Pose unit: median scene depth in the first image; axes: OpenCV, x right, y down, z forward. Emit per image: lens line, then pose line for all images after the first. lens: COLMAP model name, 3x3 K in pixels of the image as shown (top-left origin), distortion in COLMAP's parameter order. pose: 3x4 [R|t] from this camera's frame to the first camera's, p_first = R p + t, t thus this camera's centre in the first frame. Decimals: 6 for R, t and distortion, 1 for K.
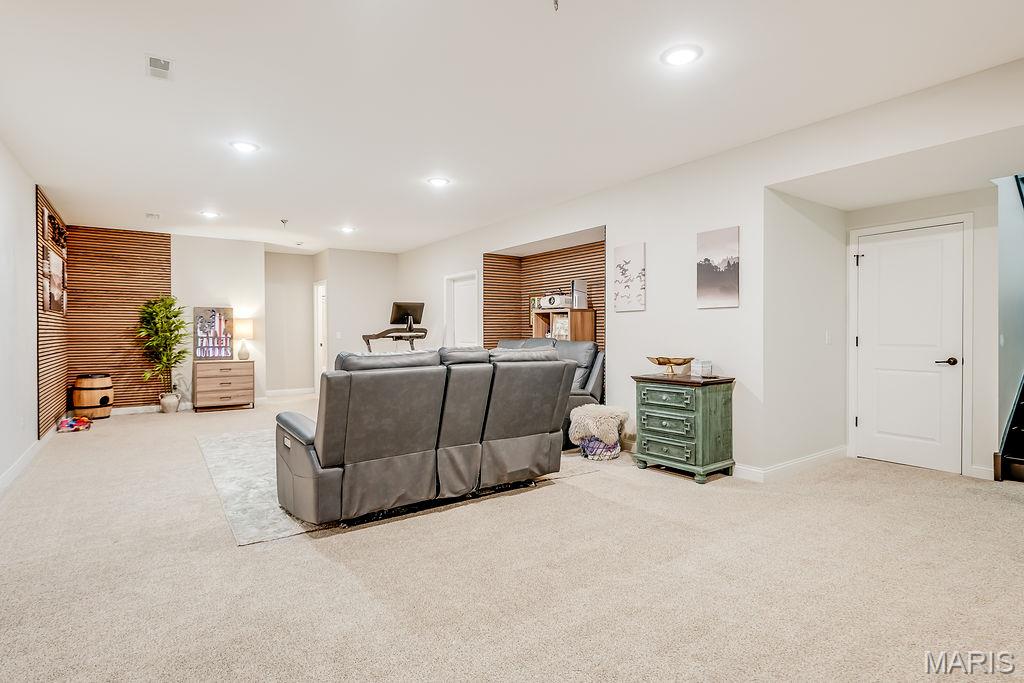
lens RADIAL K [[529.8, 0, 512.7], [0, 529.8, 331.6], [0, 0, 1]] dist [-0.000096, -0.000036]
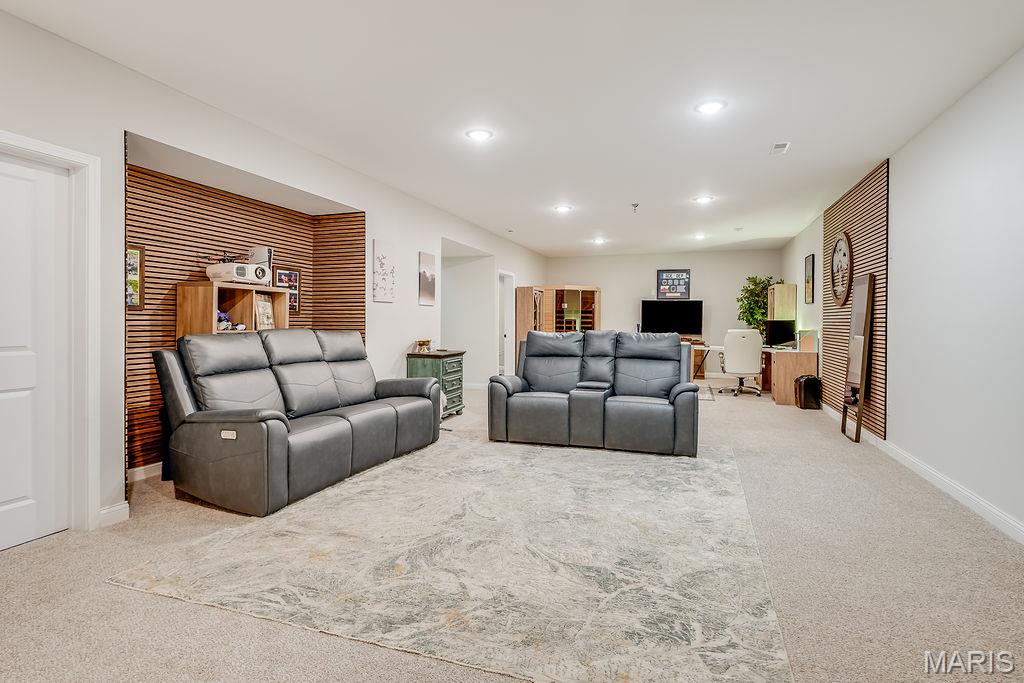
lens RADIAL K [[529.8, 0, 512.7], [0, 529.8, 331.6], [0, 0, 1]] dist [-0.000096, -0.000036]
pose [[-0.573391, -0.005339, 0.819264, -0.839692], [0.001877, 0.999968, 0.007830, 0.014434], [-0.819279, 0.006028, -0.573363, 1.429154]]
